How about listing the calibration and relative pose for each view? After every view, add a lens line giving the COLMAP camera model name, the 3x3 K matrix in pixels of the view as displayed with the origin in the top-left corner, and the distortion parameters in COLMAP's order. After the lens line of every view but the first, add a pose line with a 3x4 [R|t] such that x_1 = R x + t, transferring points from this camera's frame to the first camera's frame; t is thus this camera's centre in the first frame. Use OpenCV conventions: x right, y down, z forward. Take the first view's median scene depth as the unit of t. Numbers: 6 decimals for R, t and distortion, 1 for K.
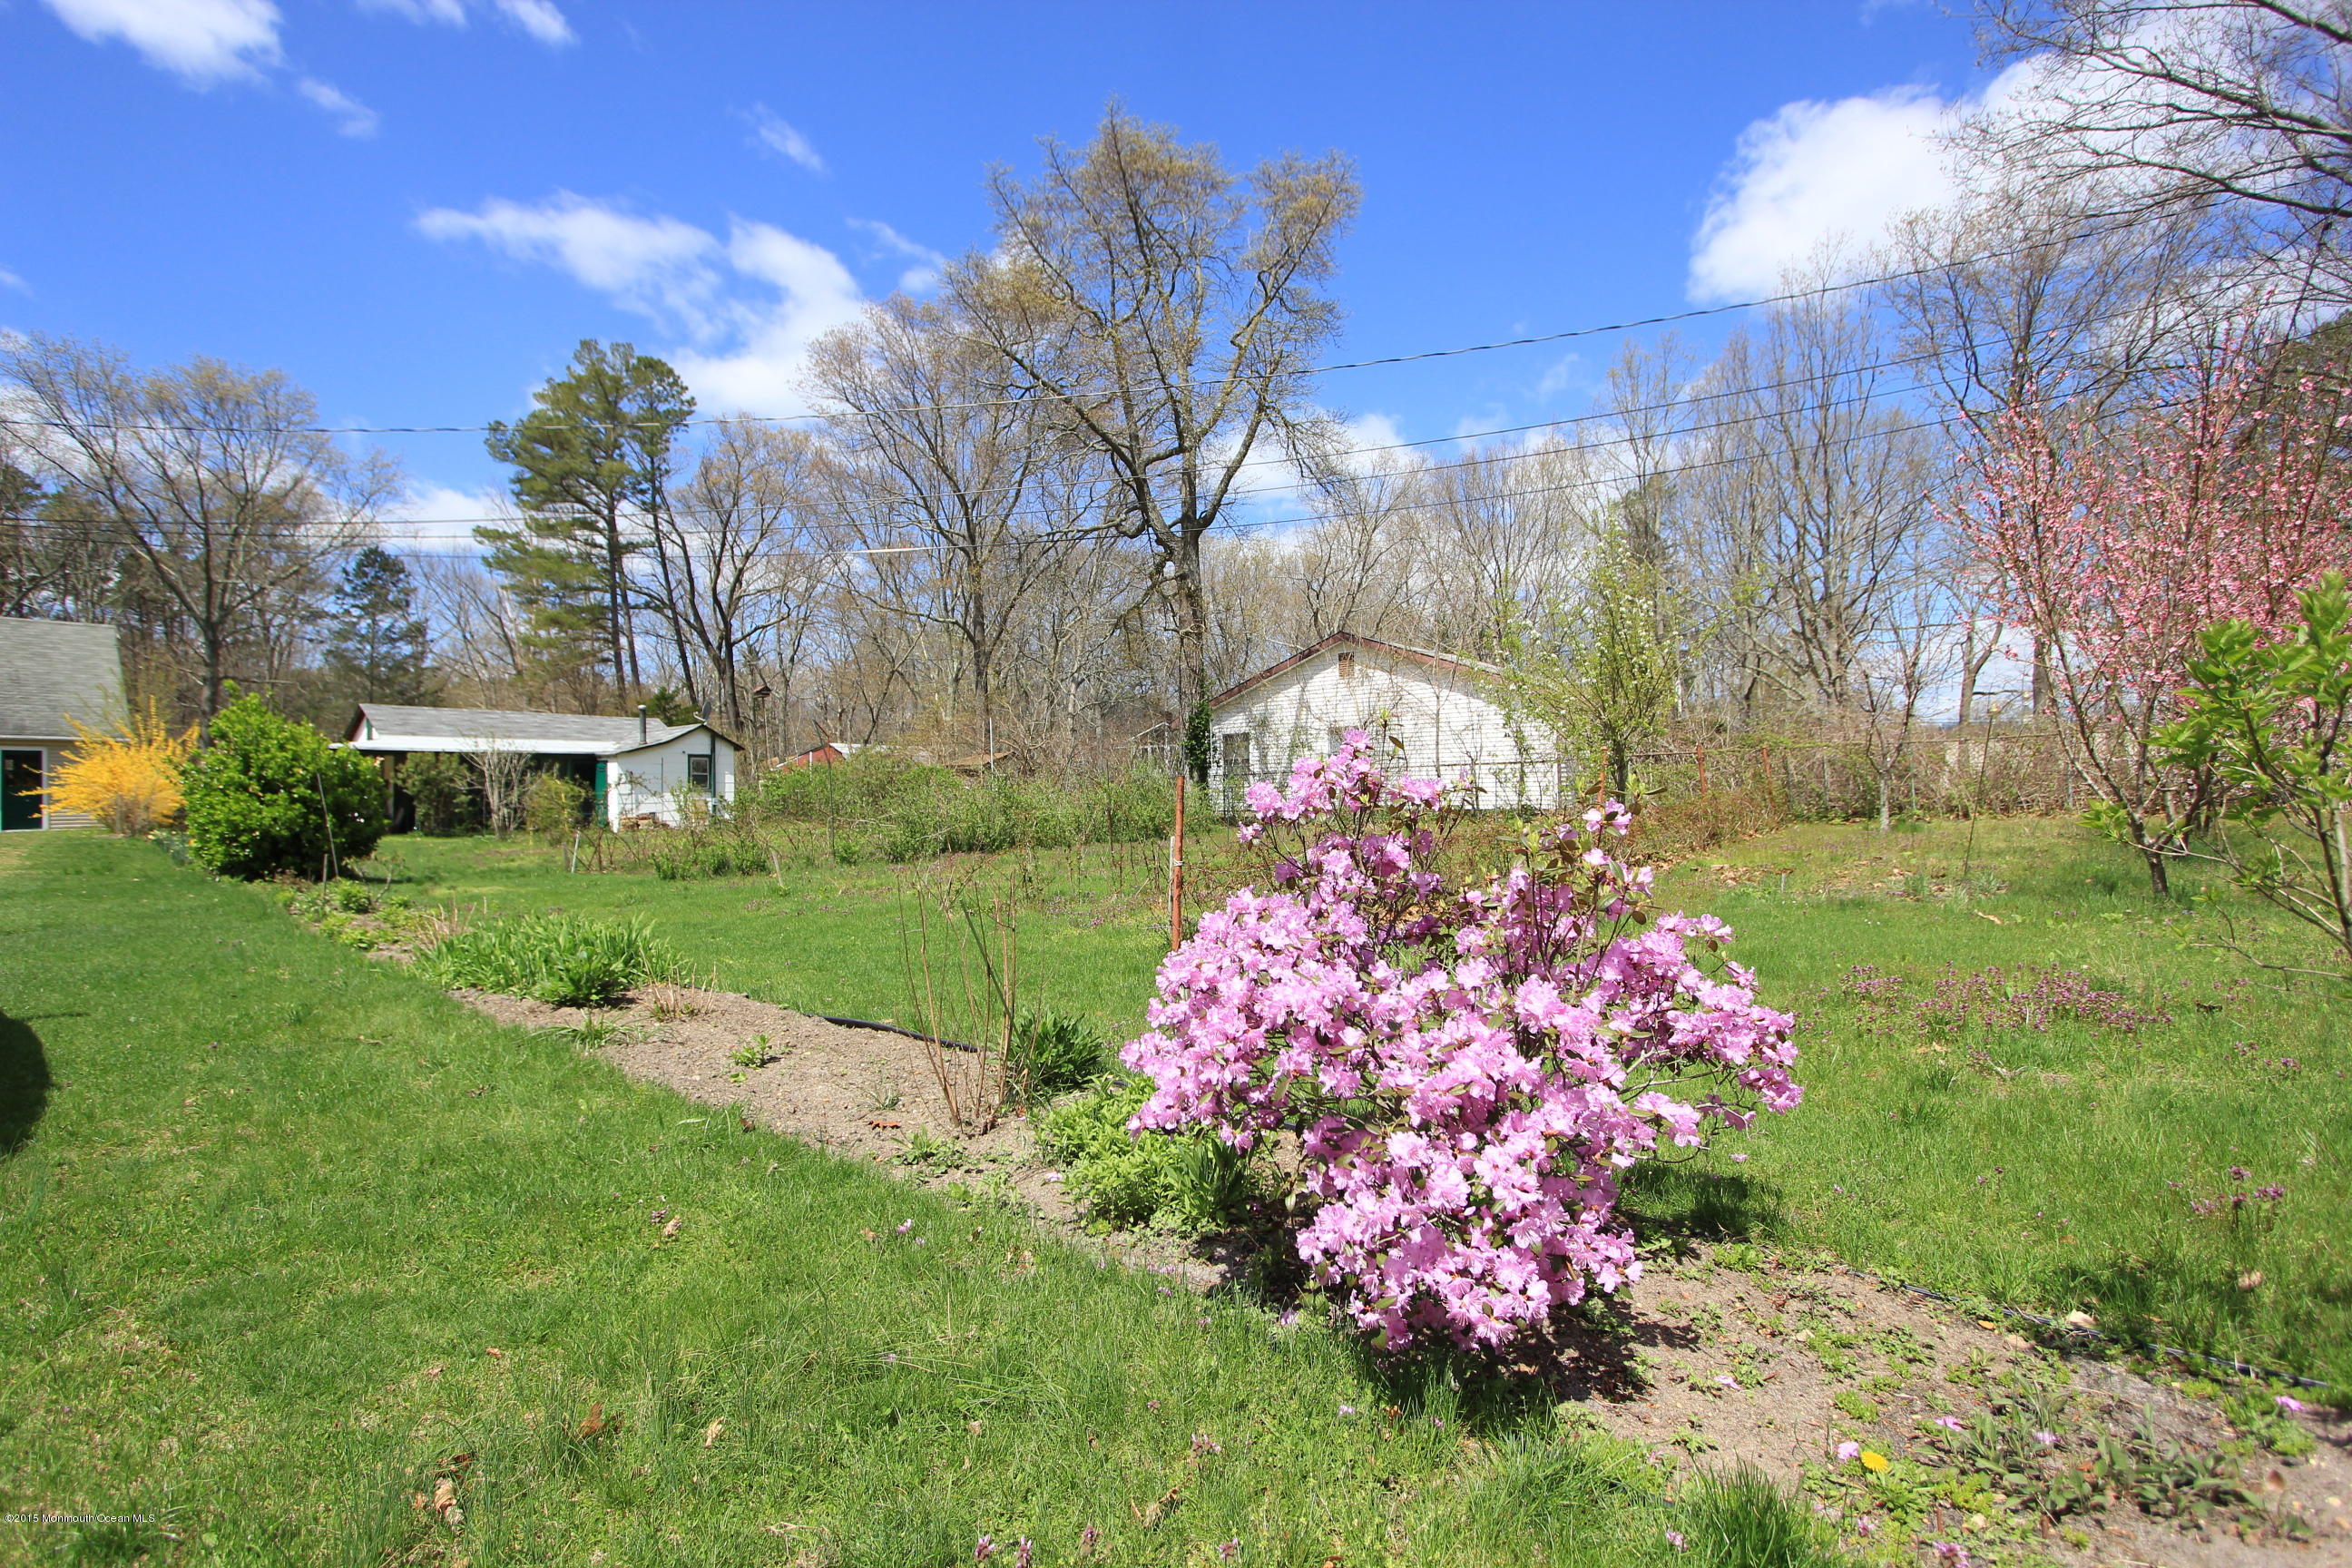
lens RADIAL K [[1069.7, 0, 1165.9], [0, 1069.7, 793.8], [0, 0, 1]] dist [-0.017214, 0.001207]
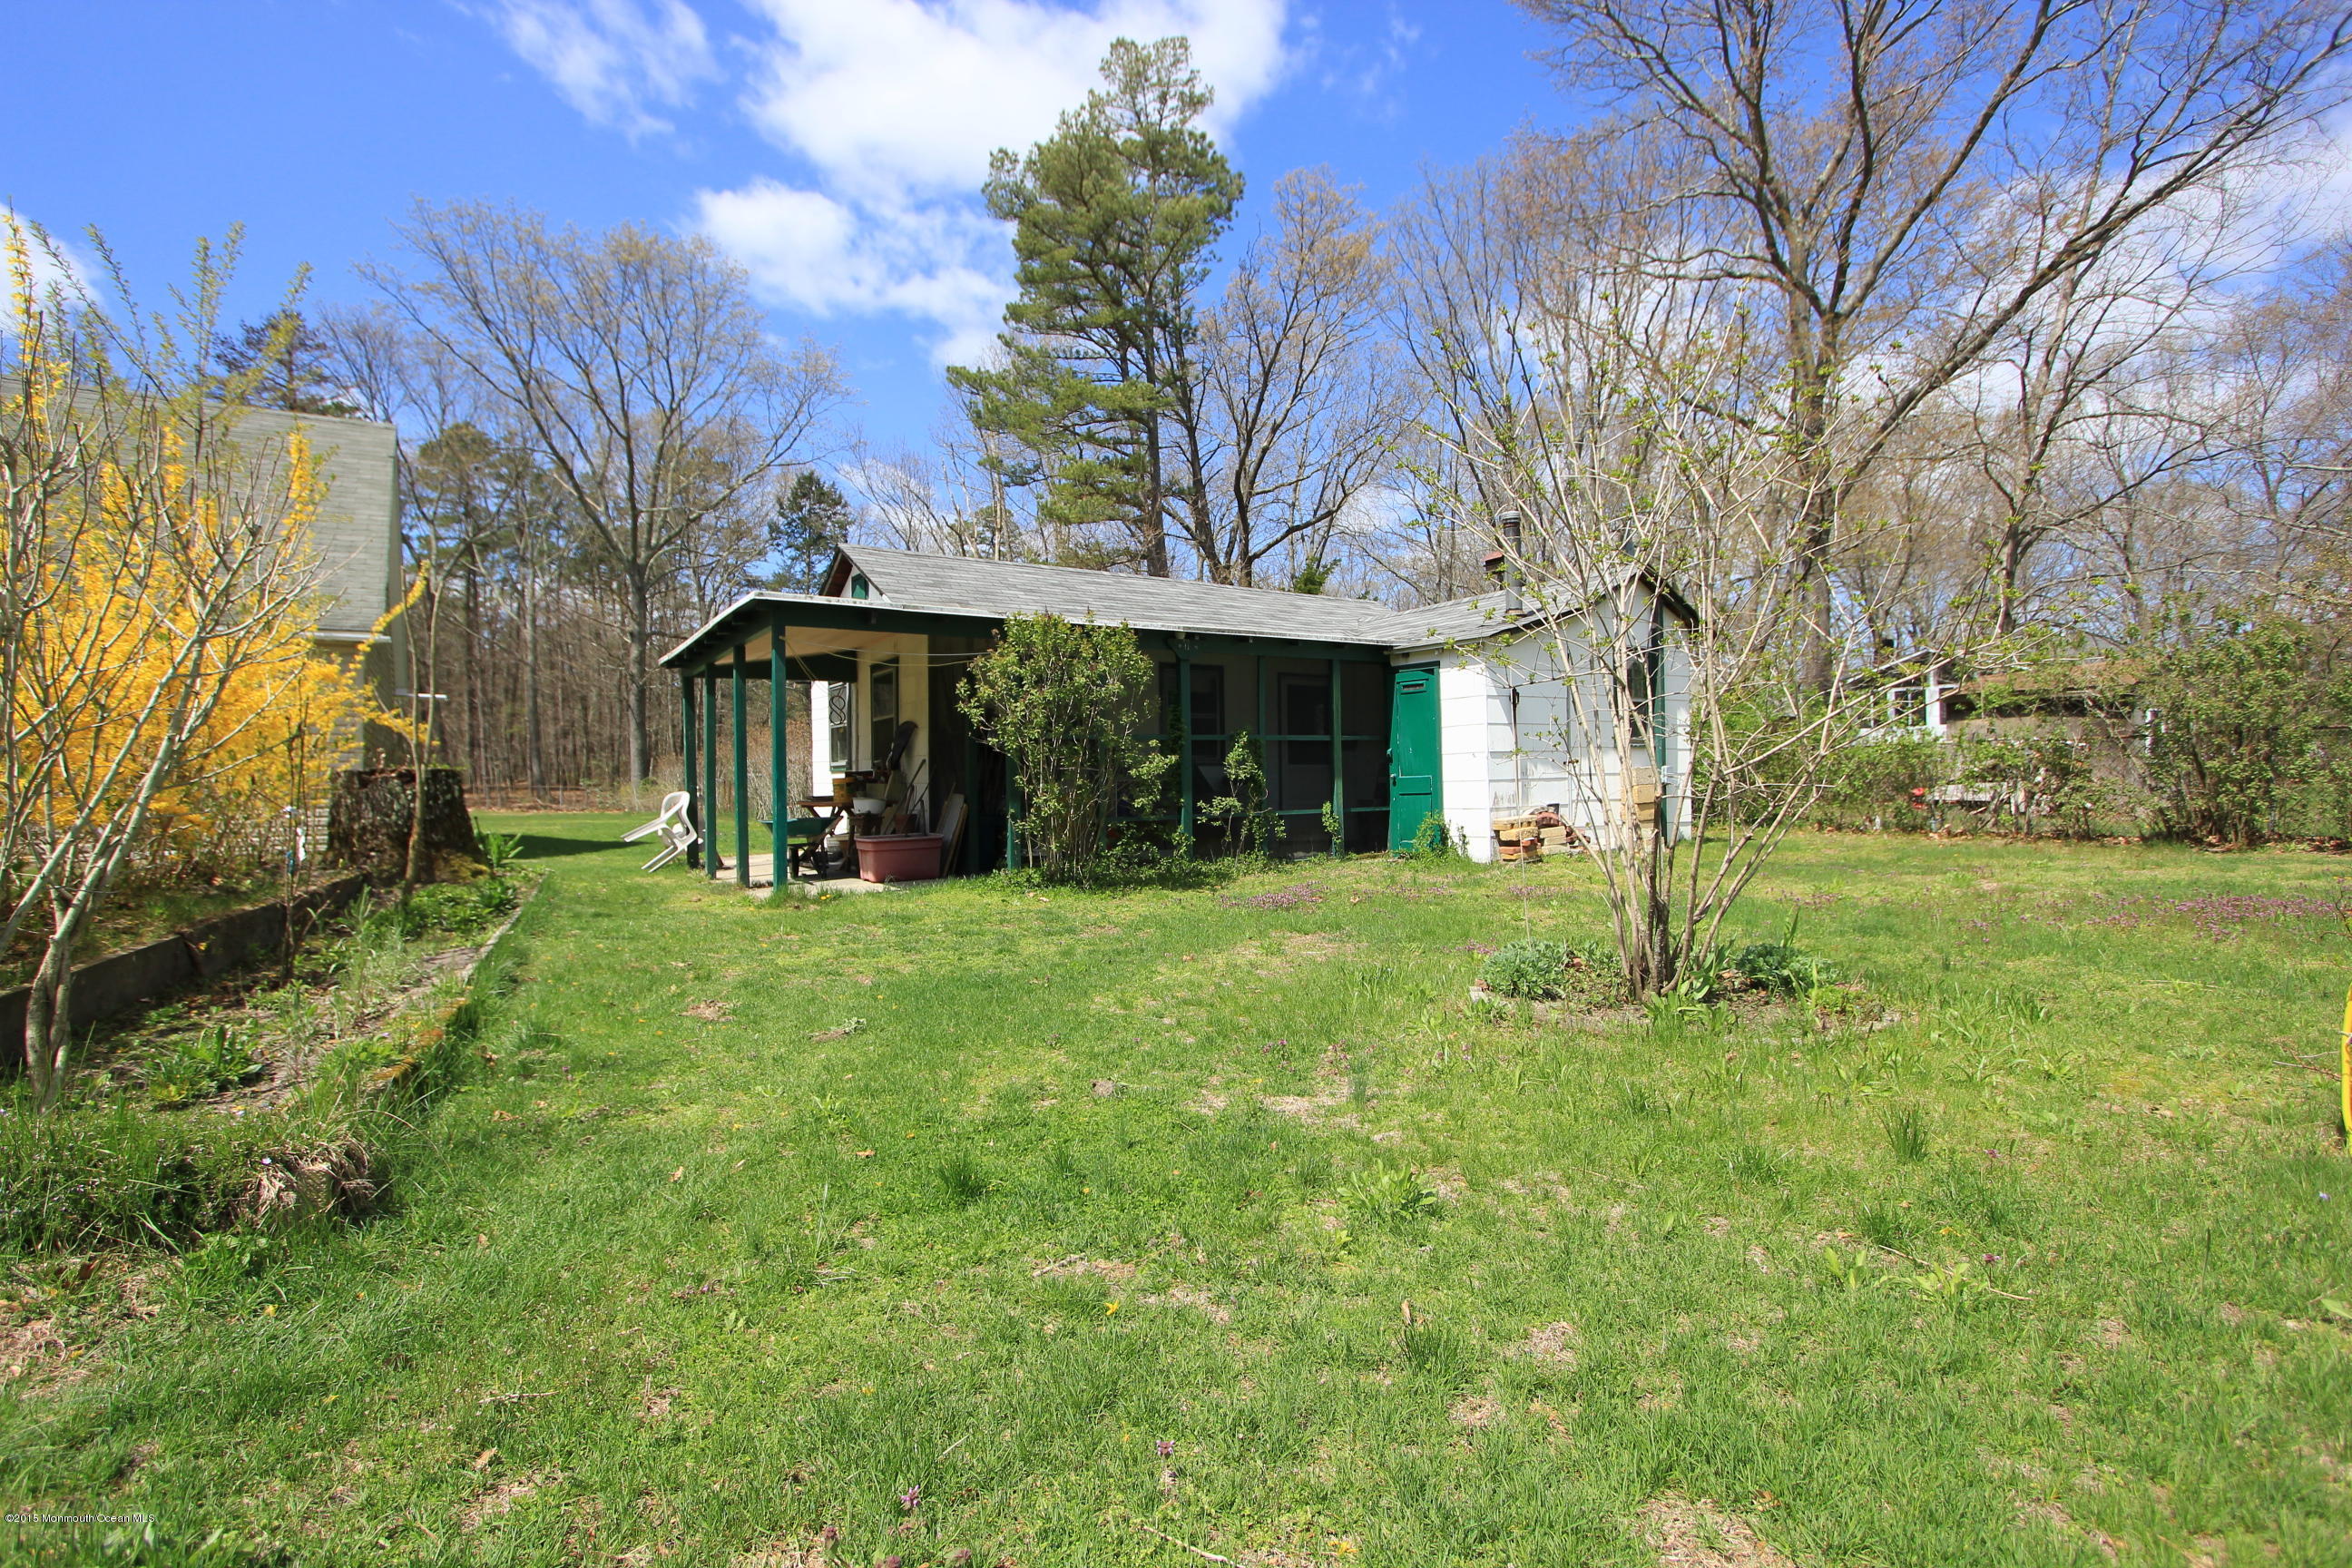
lens RADIAL K [[1069.7, 0, 1183.2], [0, 1069.7, 779.7], [0, 0, 1]] dist [-0.017214, 0.001207]
pose [[0.957708, -0.004285, -0.287709, -0.278163], [0.004830, 0.999988, 0.001186, 0.004041], [0.287701, -0.002526, 0.957717, 0.348114]]
